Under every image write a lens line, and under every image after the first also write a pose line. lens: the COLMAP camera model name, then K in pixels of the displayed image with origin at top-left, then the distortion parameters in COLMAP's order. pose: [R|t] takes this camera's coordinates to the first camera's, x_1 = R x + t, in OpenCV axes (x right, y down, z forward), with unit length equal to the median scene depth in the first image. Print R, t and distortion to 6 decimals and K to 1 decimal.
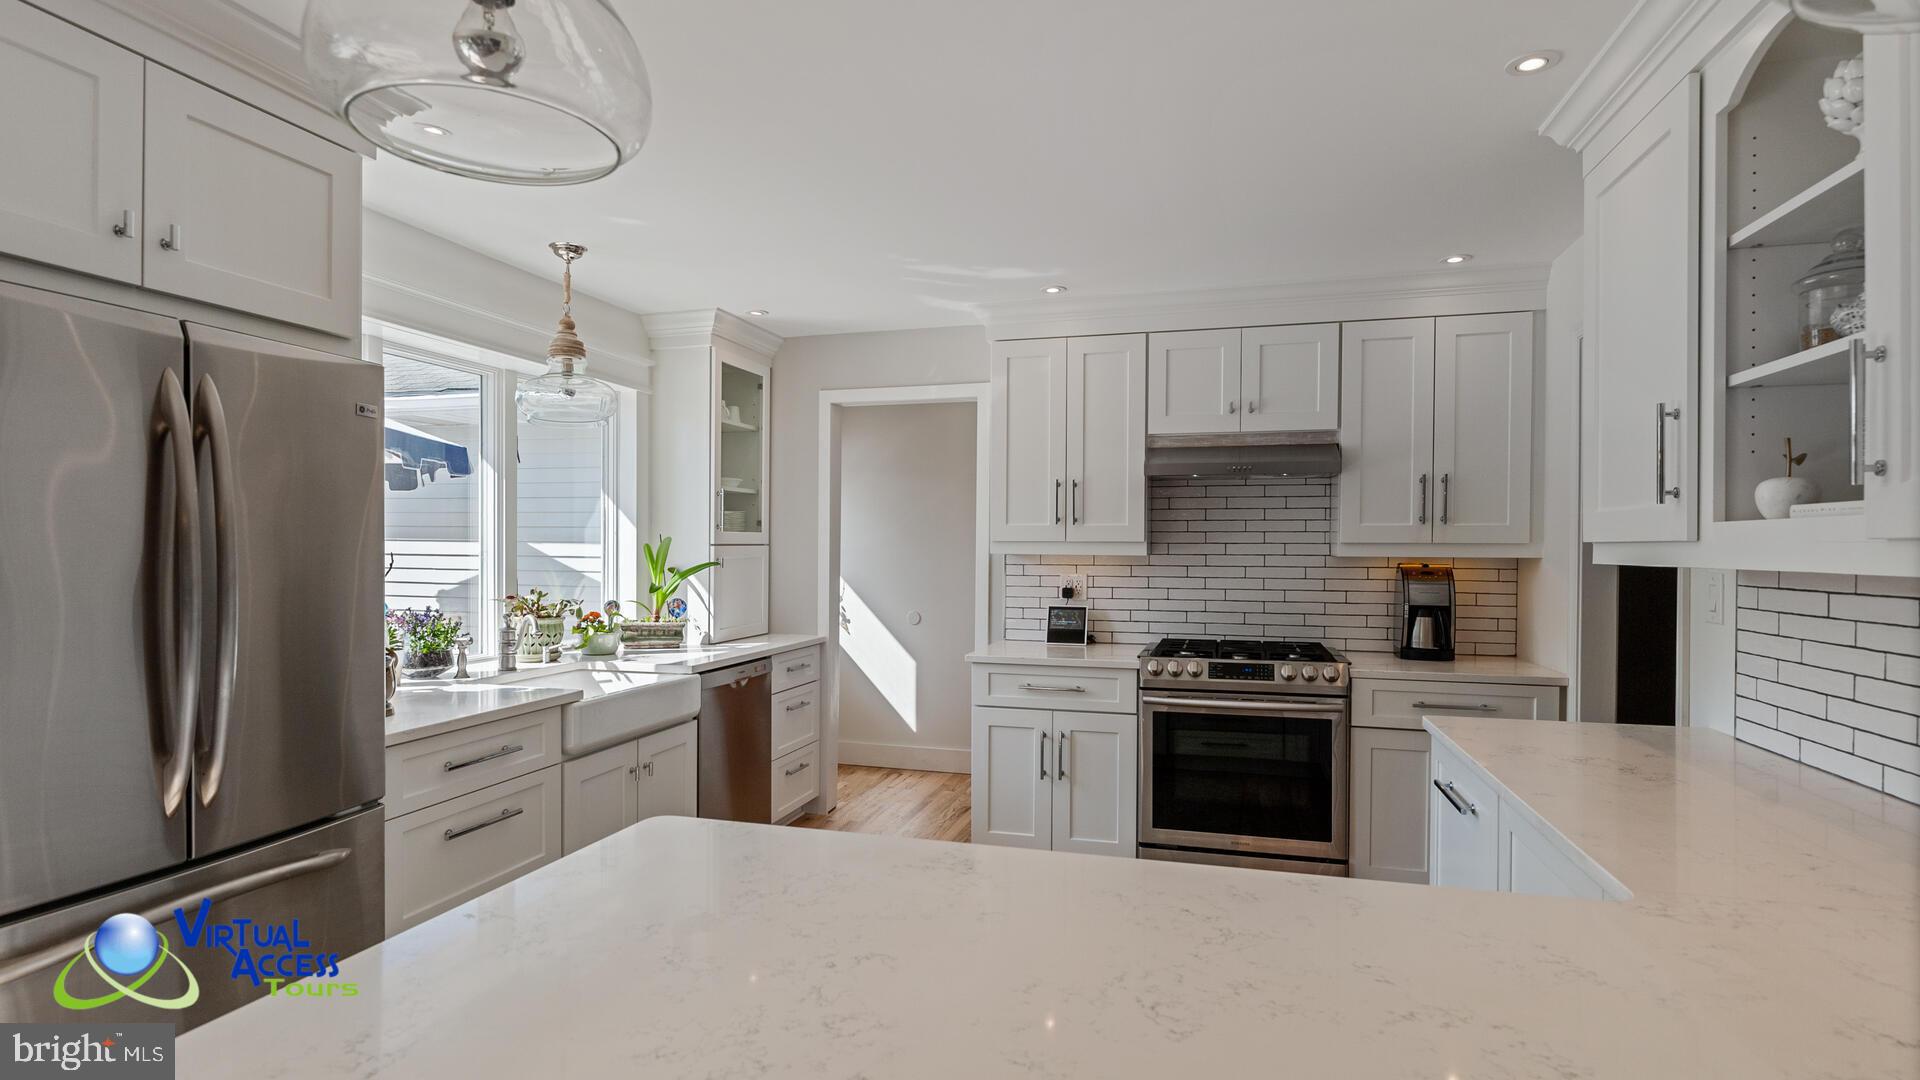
lens RADIAL K [[925.2, 0, 966.0], [0, 925.2, 558.3], [0, 0, 1]] dist [-0.004313, 0.000980]
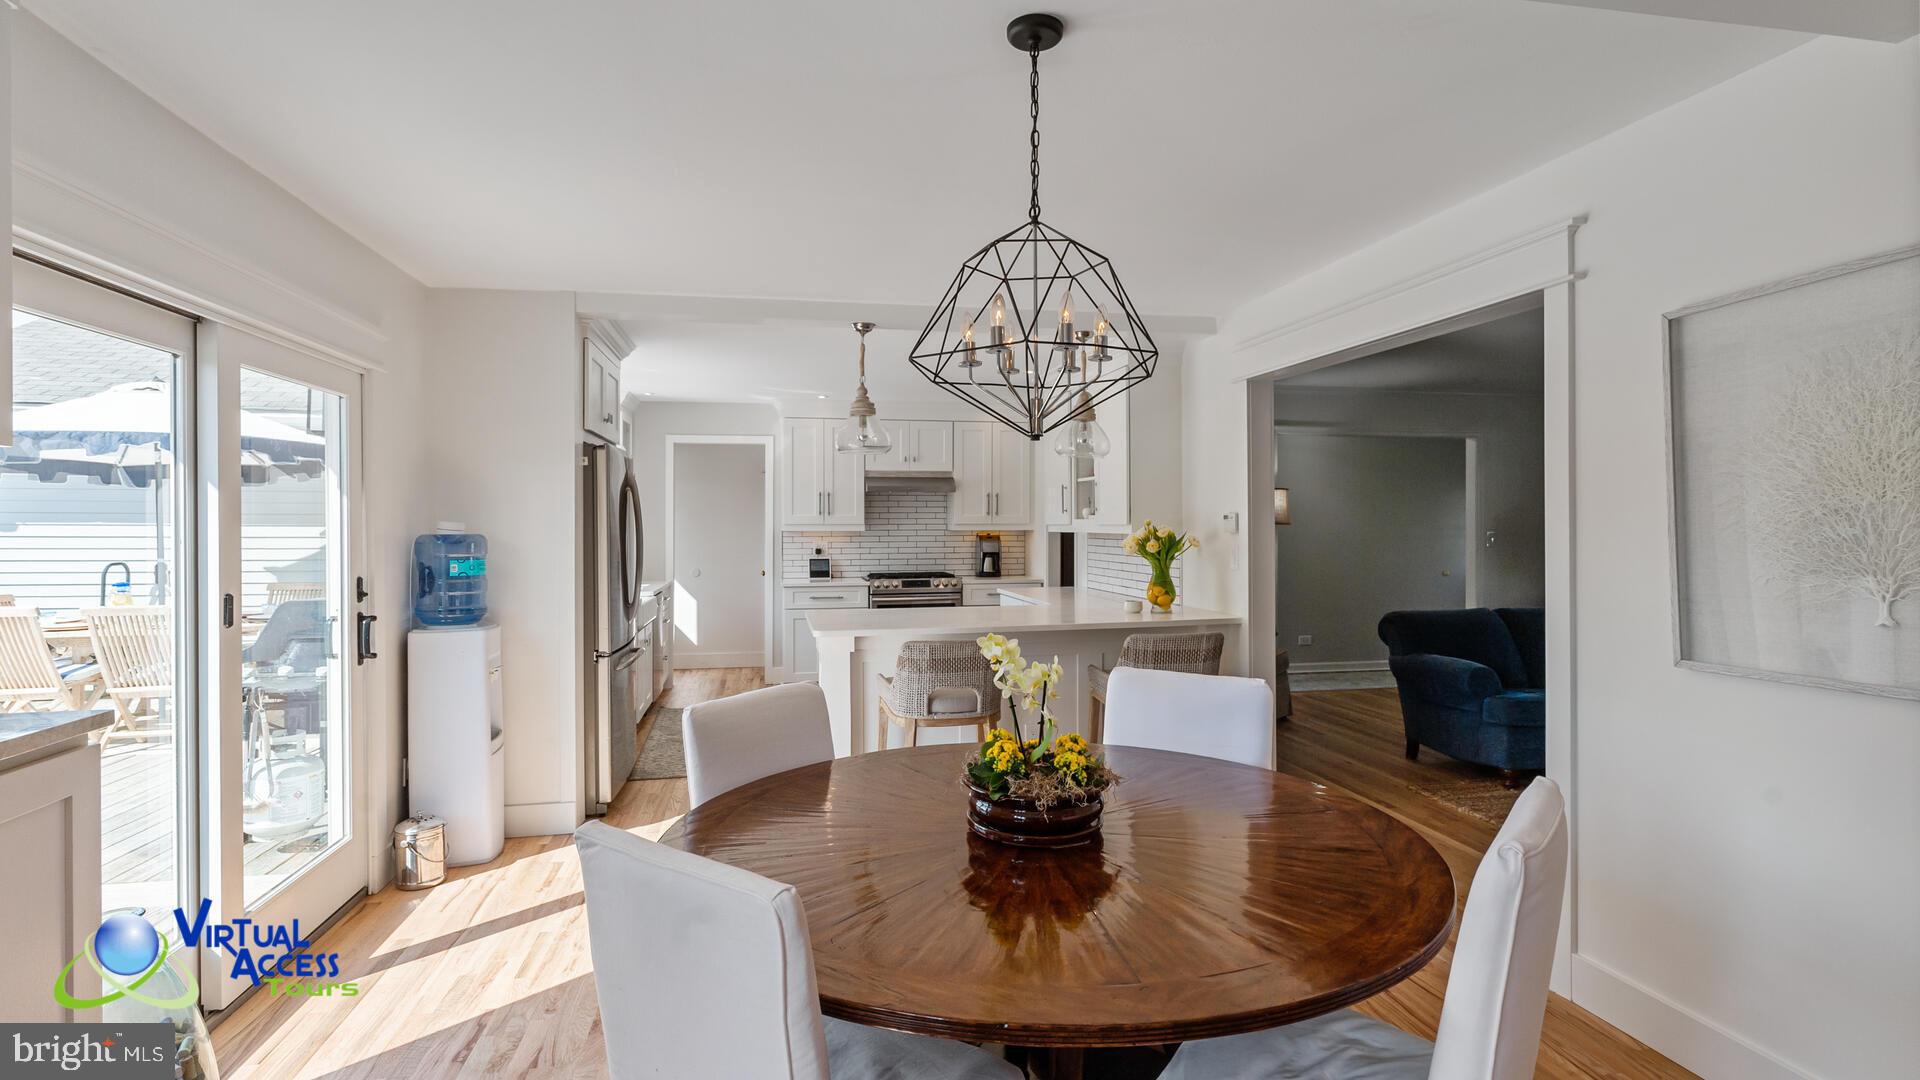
lens RADIAL K [[925.2, 0, 957.1], [0, 925.2, 530.6], [0, 0, 1]] dist [-0.004313, 0.000980]
pose [[0.890687, -0.010600, 0.454493, -0.552211], [0.012795, 0.999917, -0.001755, 0.002584], [-0.454436, 0.007378, 0.890749, -0.895860]]
